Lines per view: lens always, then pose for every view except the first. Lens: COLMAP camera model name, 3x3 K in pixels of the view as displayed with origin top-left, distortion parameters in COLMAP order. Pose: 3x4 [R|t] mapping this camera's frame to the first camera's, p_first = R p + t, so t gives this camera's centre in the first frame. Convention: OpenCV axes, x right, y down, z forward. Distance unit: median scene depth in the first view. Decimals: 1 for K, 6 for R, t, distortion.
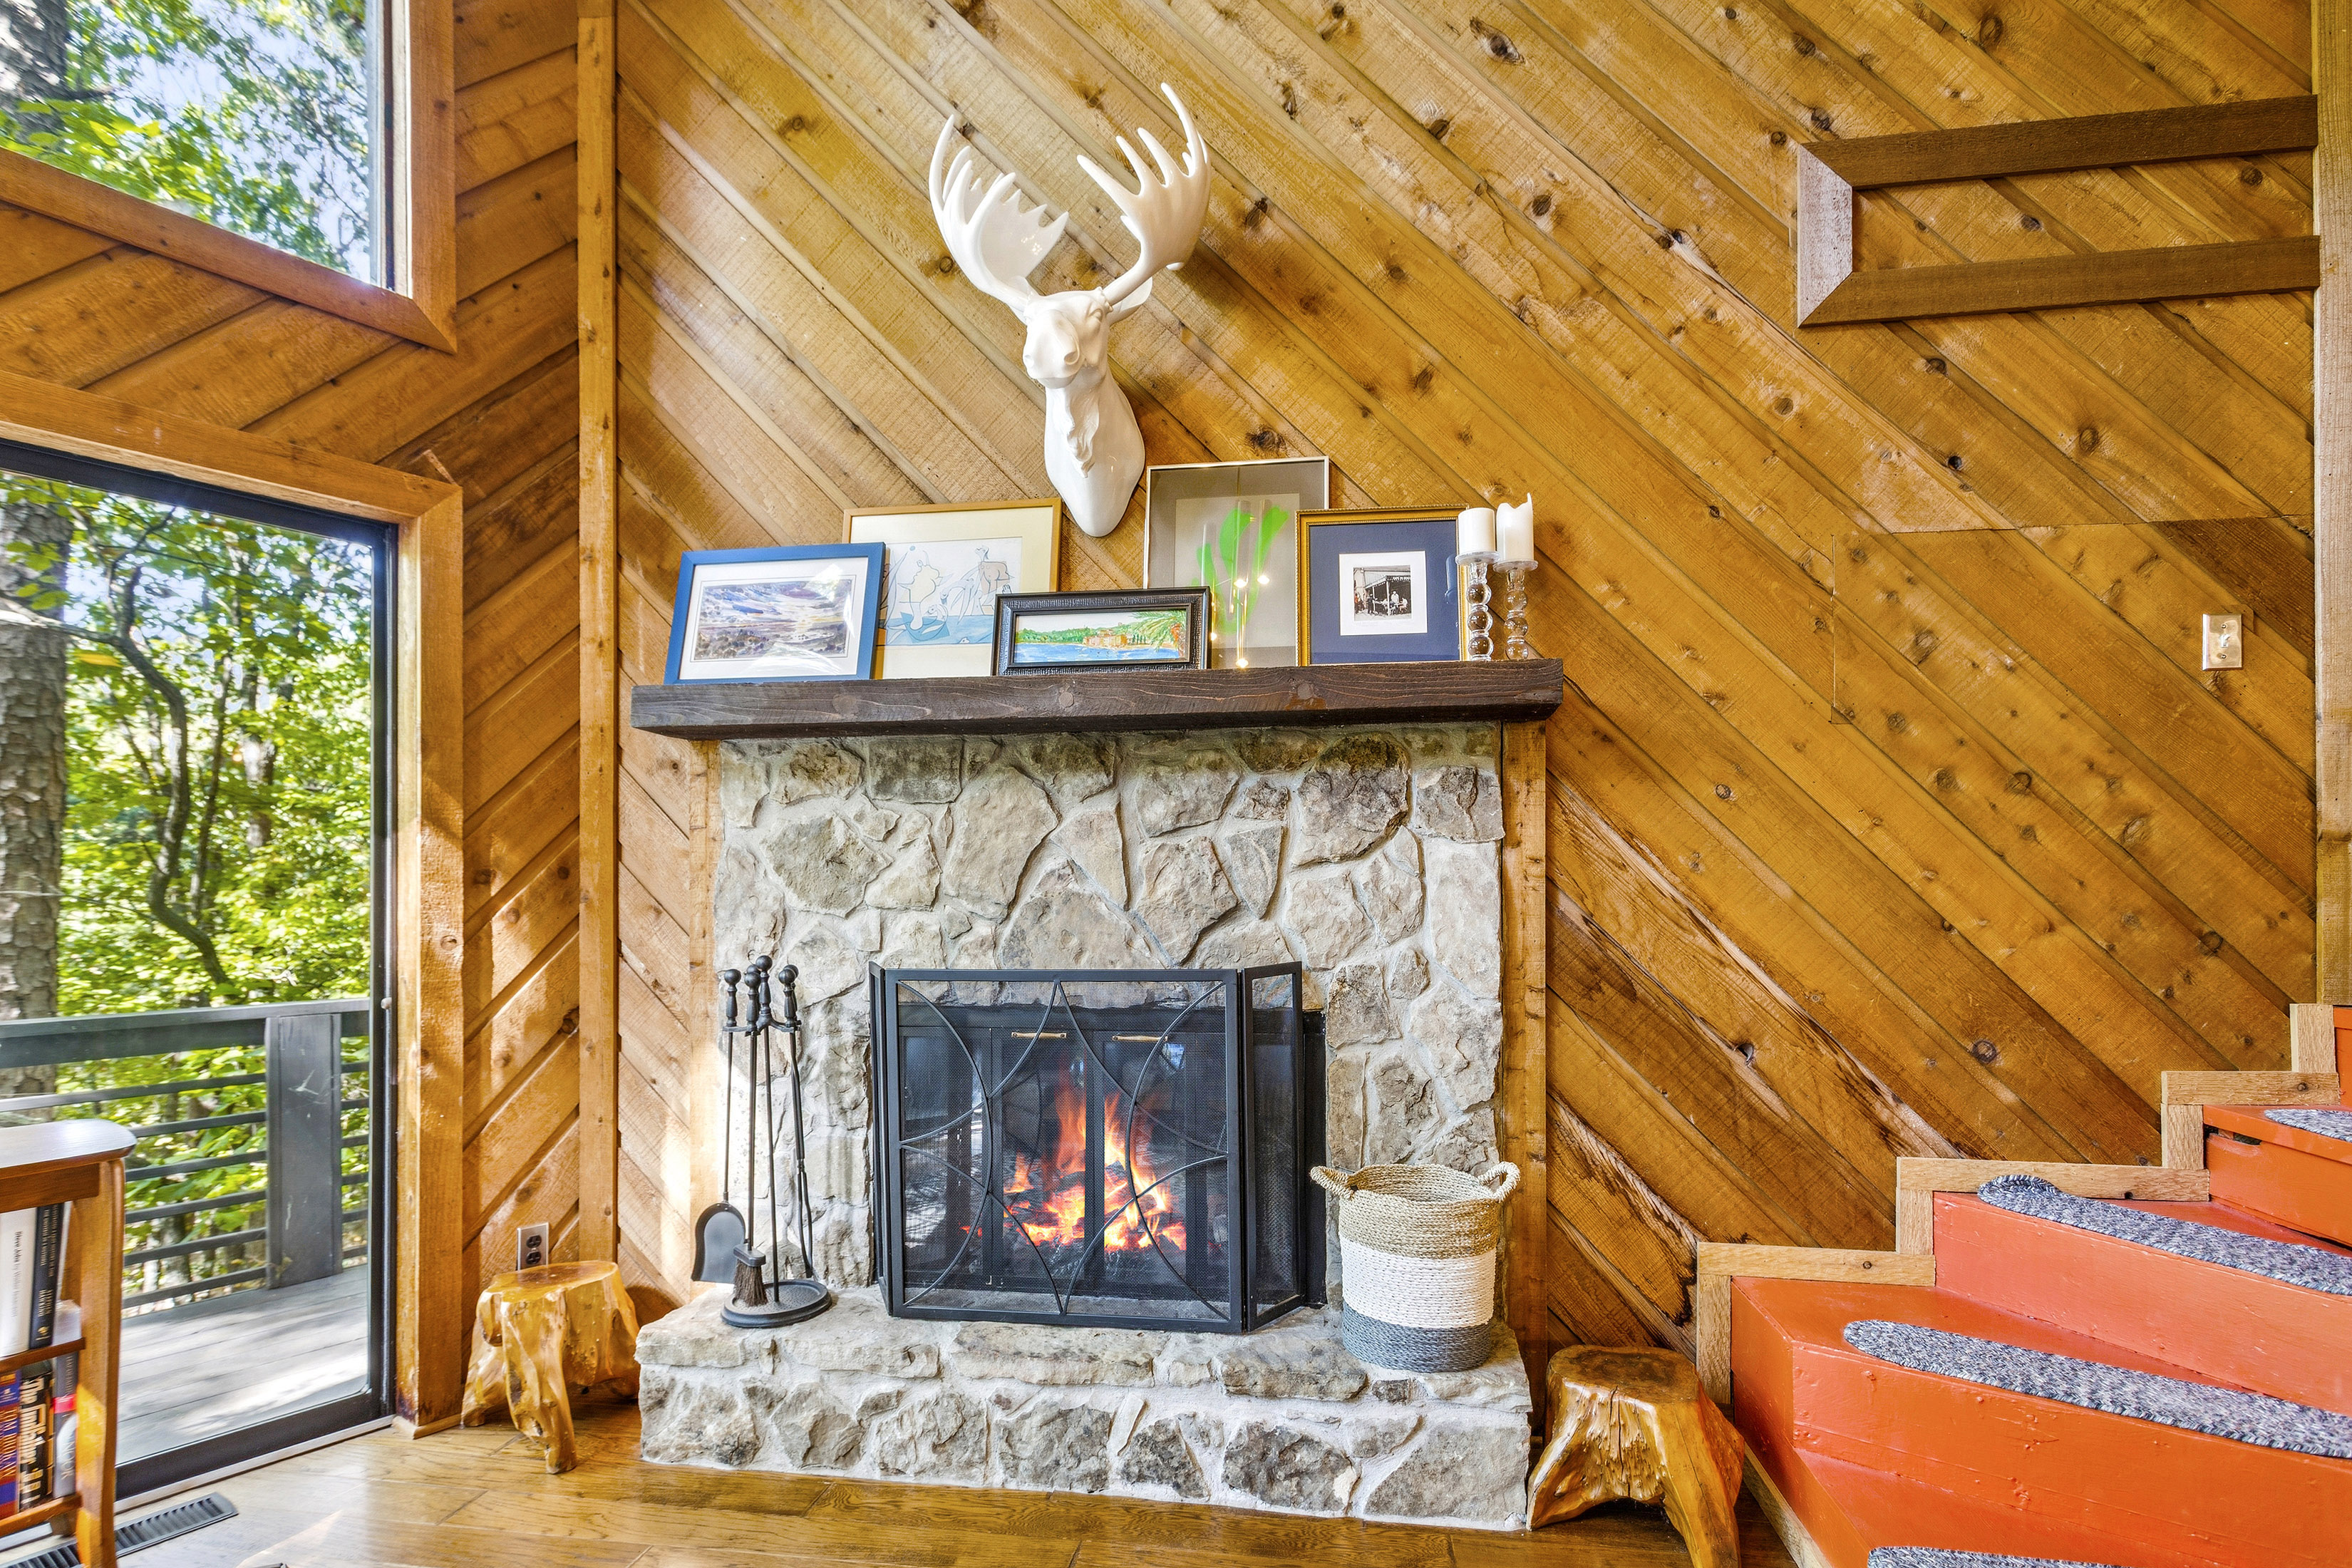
lens RADIAL K [[1149.1, 0, 1172.0], [0, 1149.1, 897.4], [0, 0, 1]] dist [0.000577, 0.002404]
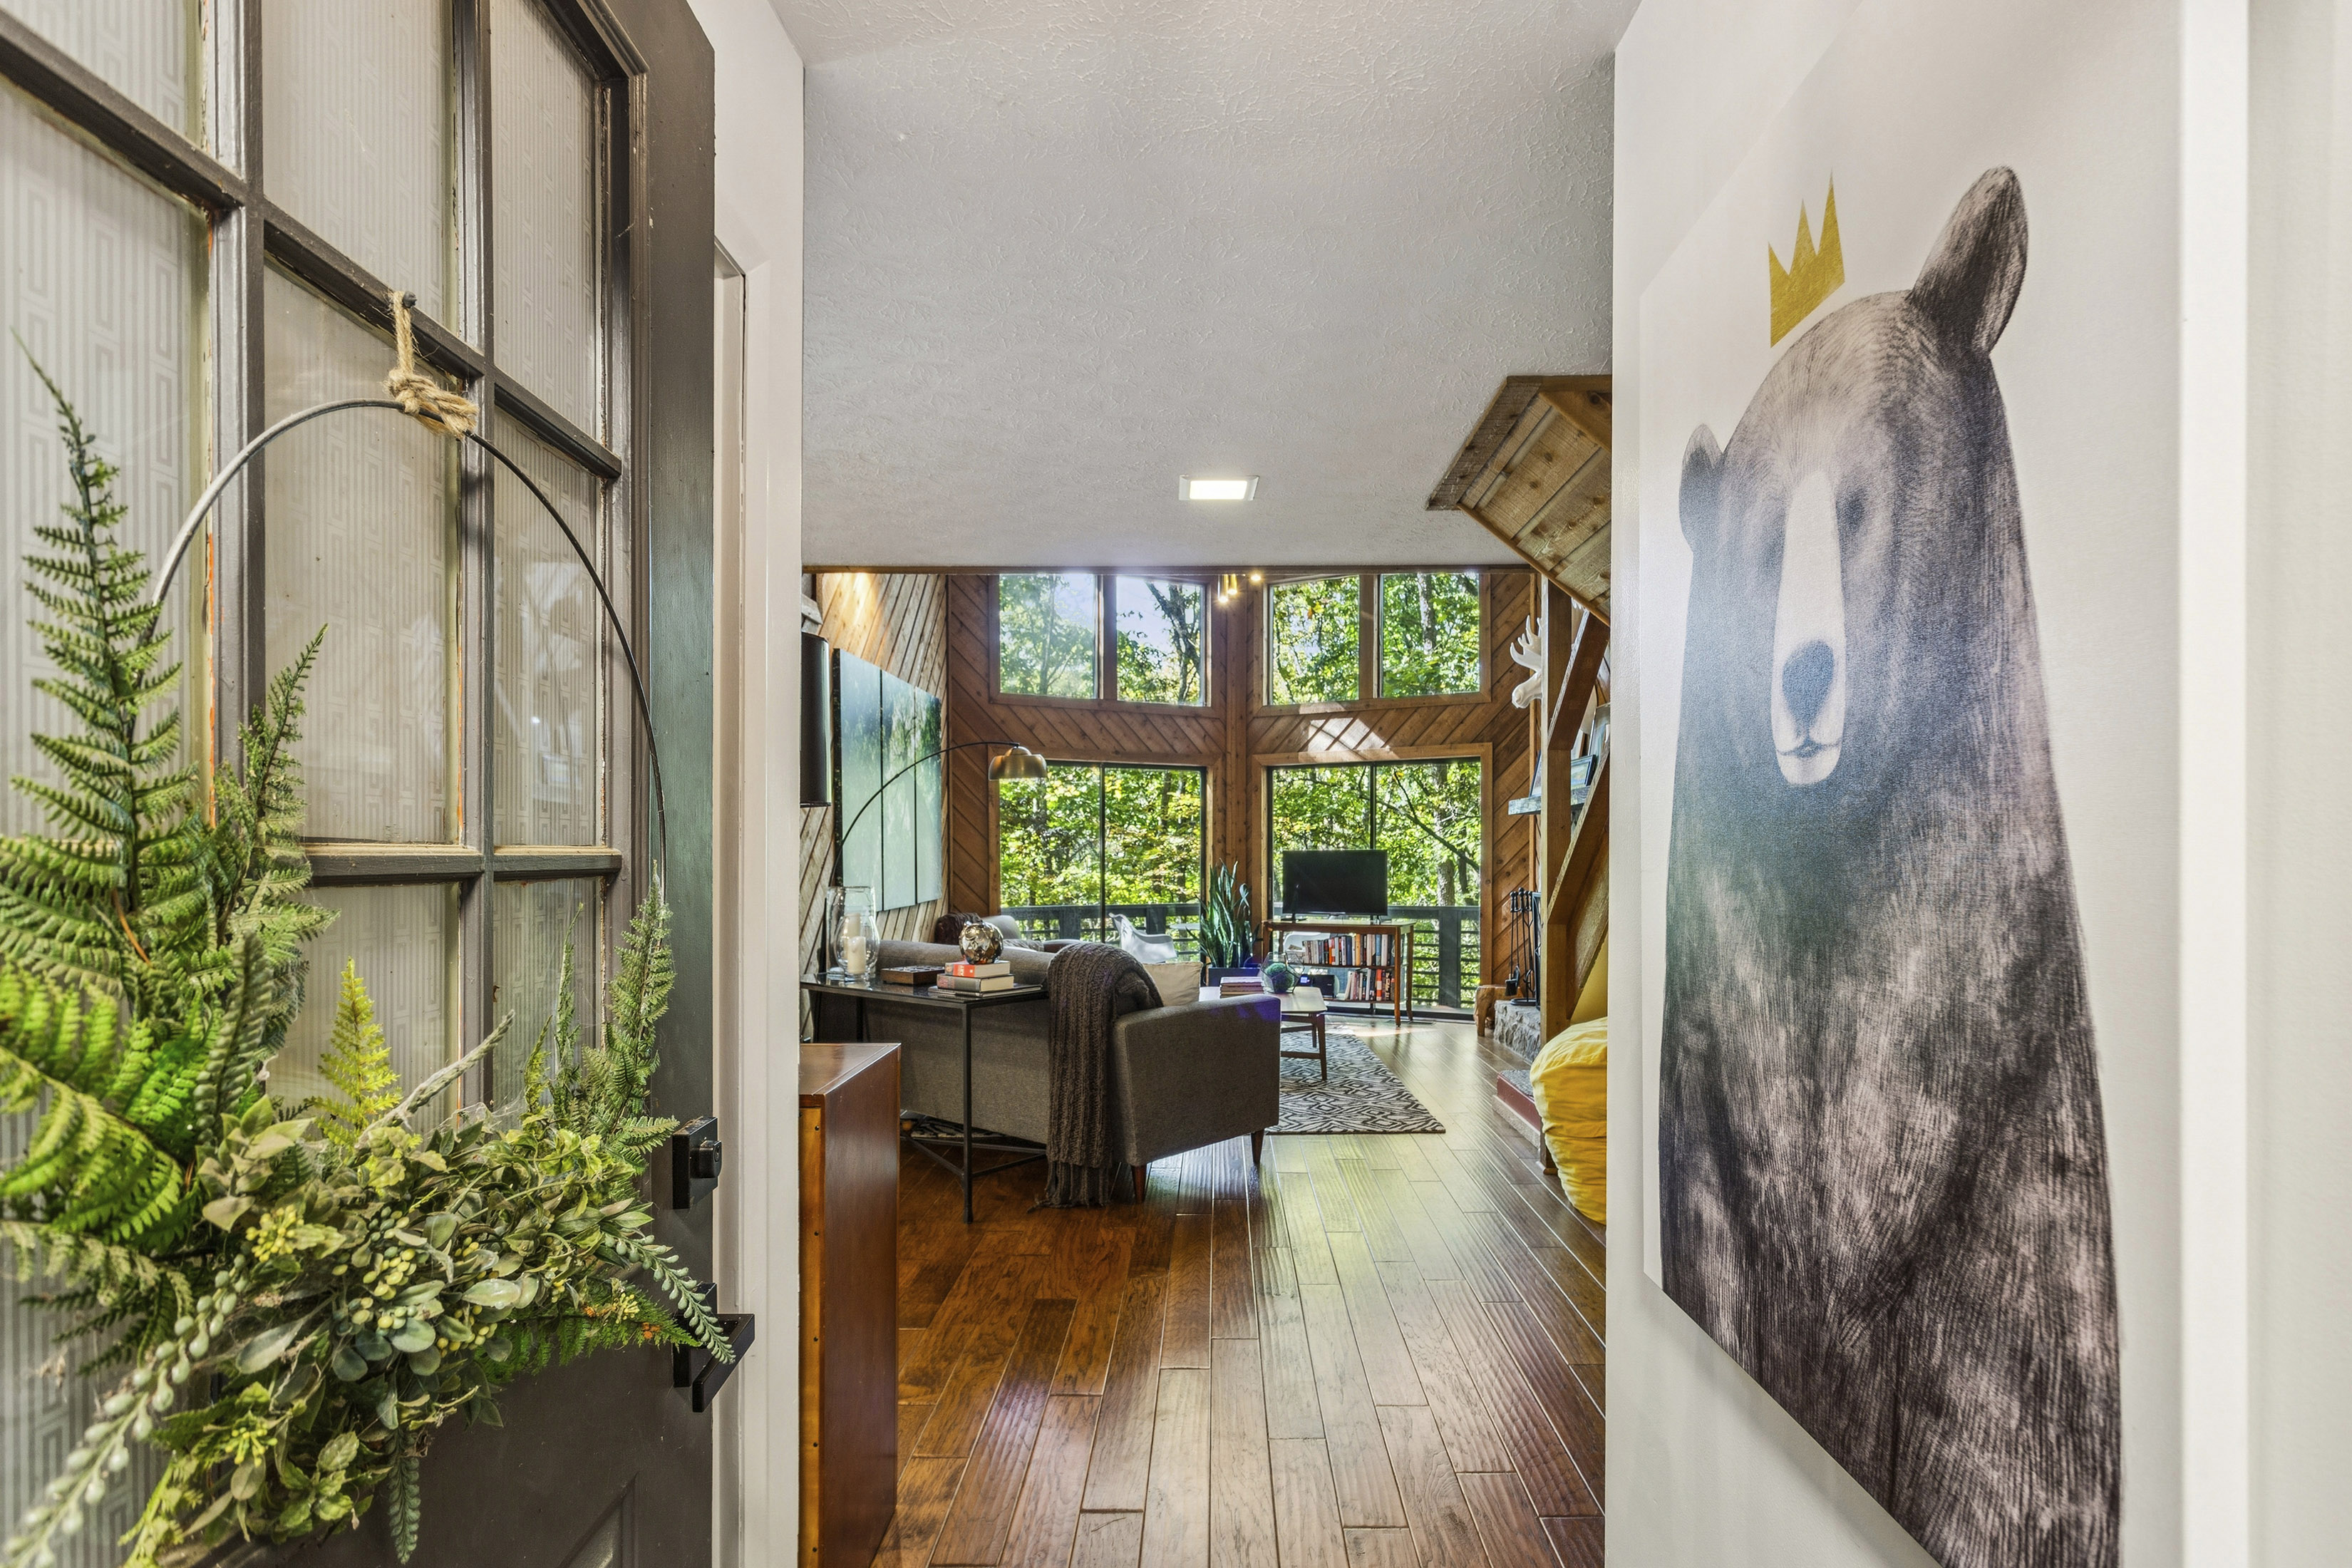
lens RADIAL K [[1149.1, 0, 1206.5], [0, 1149.1, 885.0], [0, 0, 1]] dist [0.000577, 0.002404]
pose [[0.140076, 0.021804, -0.989901, 2.582225], [0.006556, 0.999715, 0.022948, -0.033550], [0.990119, -0.009704, 0.139893, -0.272009]]
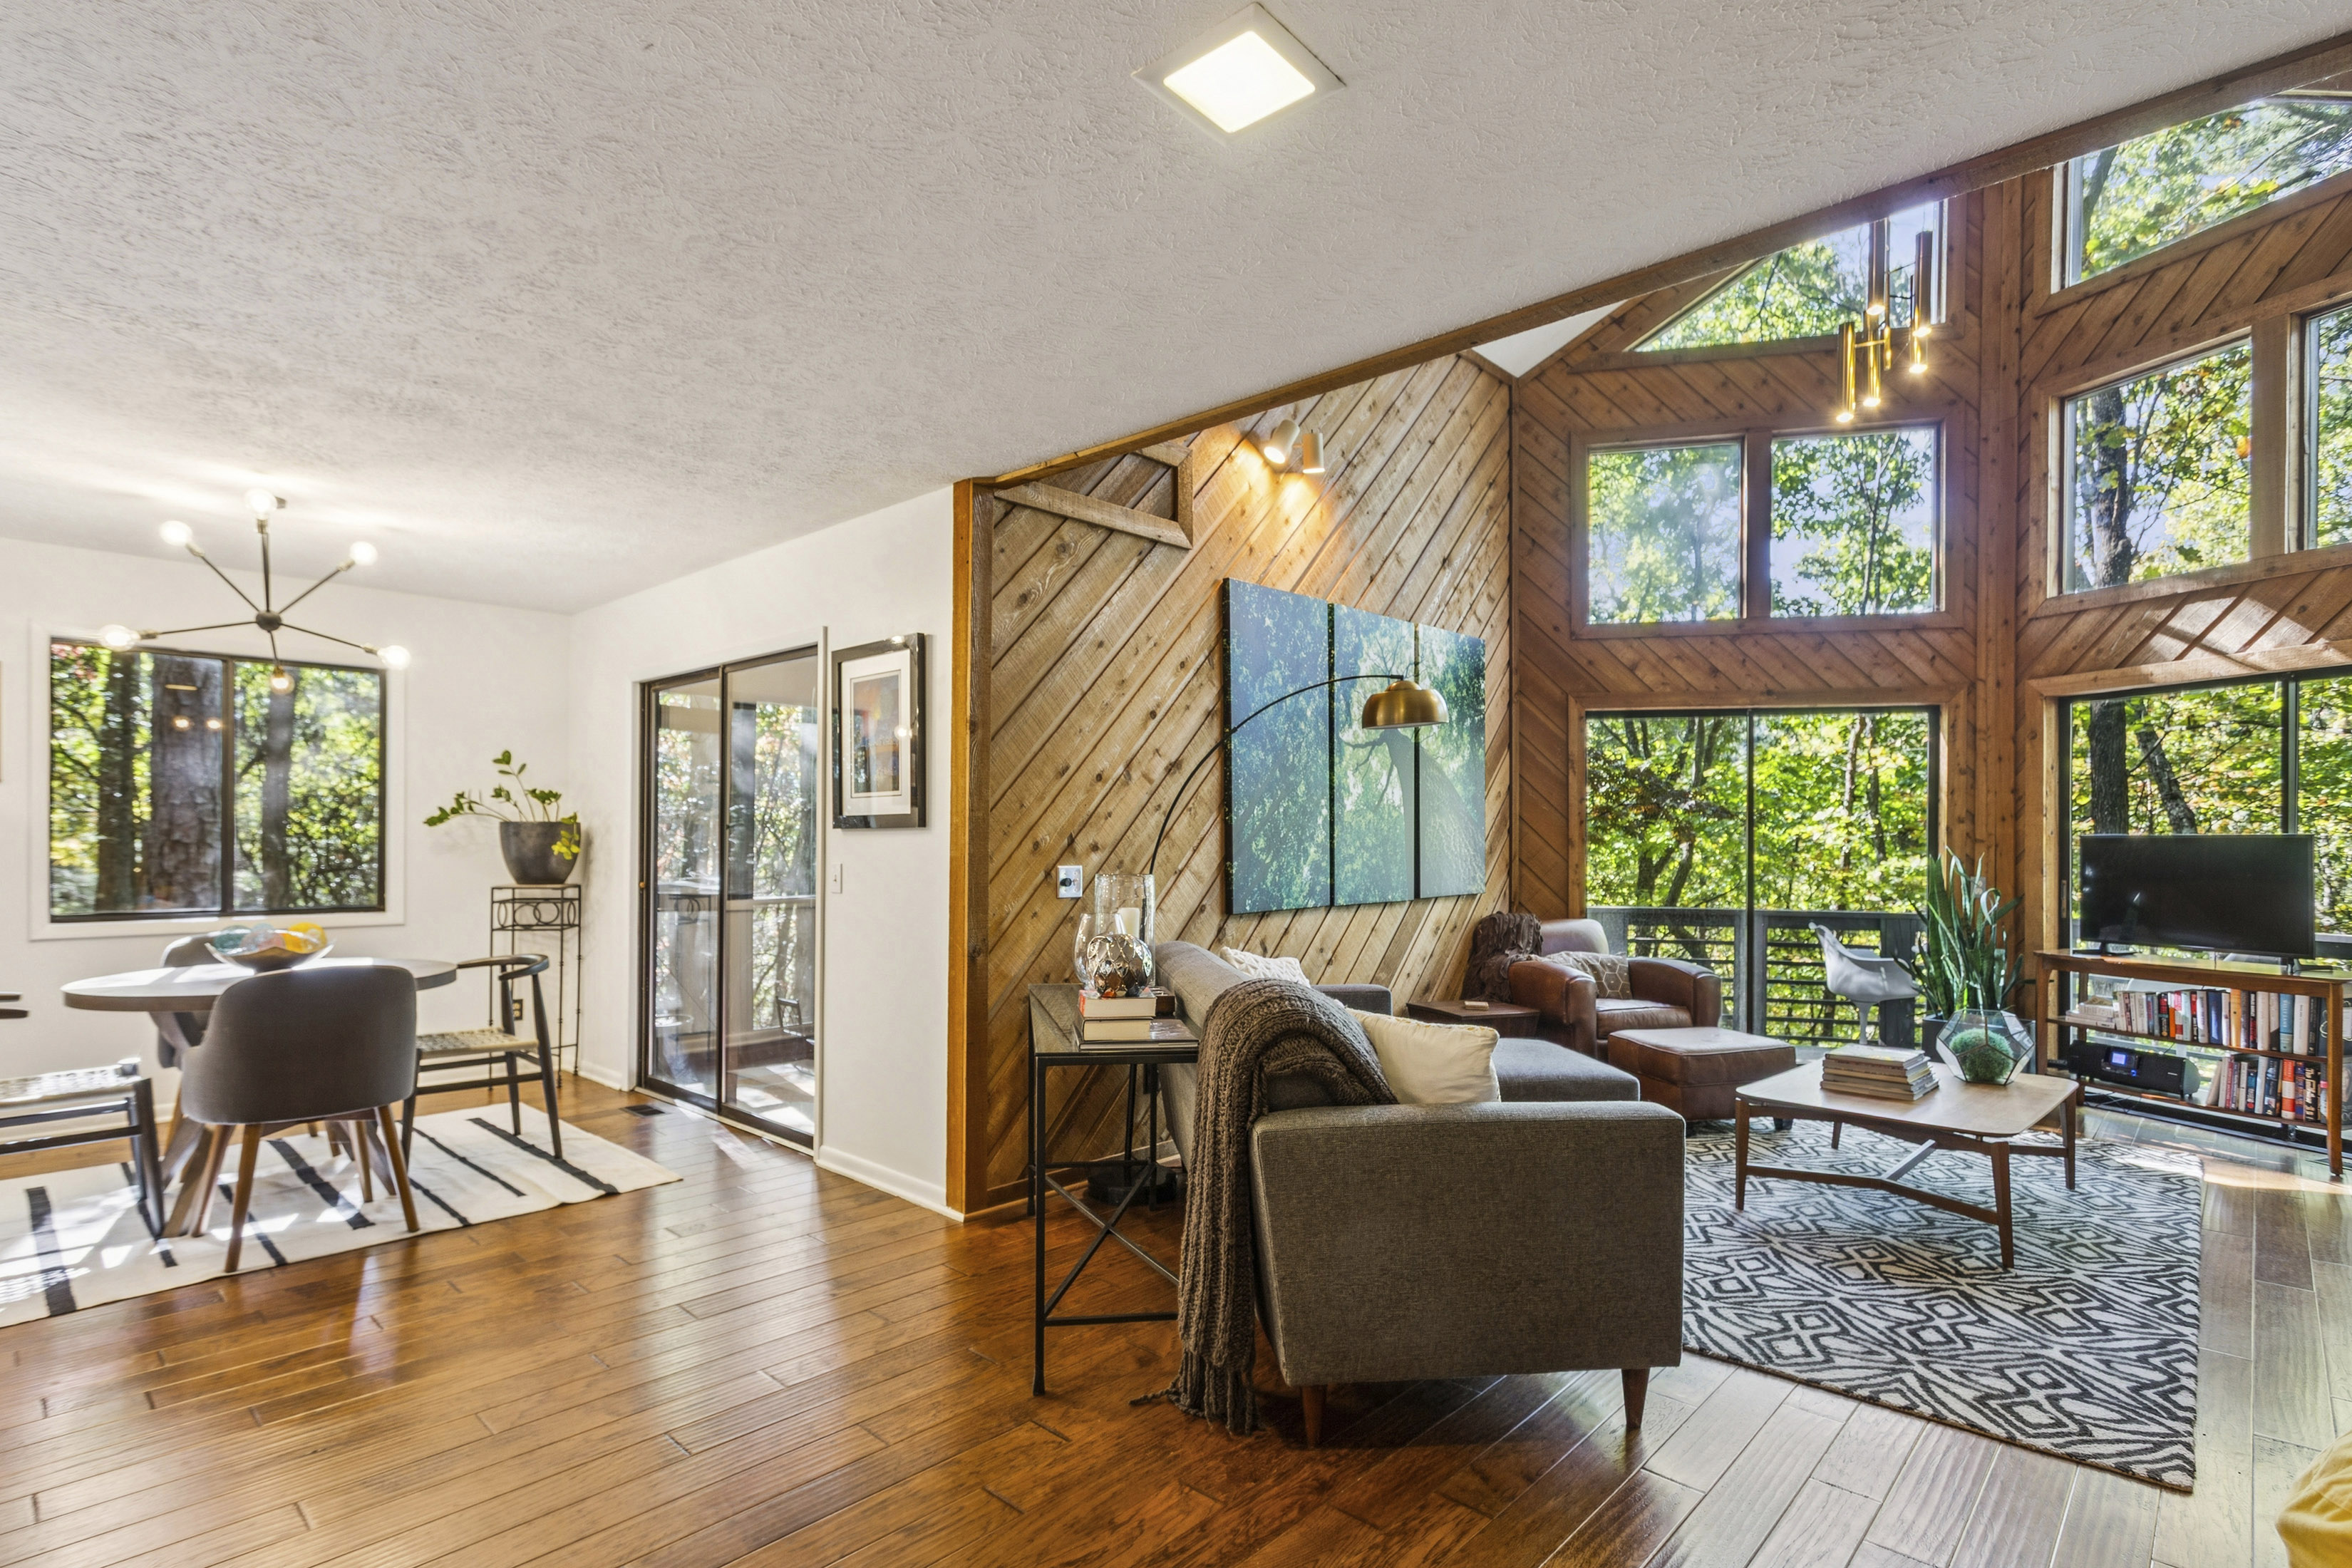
lens RADIAL K [[1149.1, 0, 1165.8], [0, 1149.1, 836.7], [0, 0, 1]] dist [0.000577, 0.002404]
pose [[-0.571481, -0.009548, -0.820559, 1.771802], [-0.006738, 0.999953, -0.006943, -0.028627], [0.820587, 0.001561, -0.571519, 0.303725]]
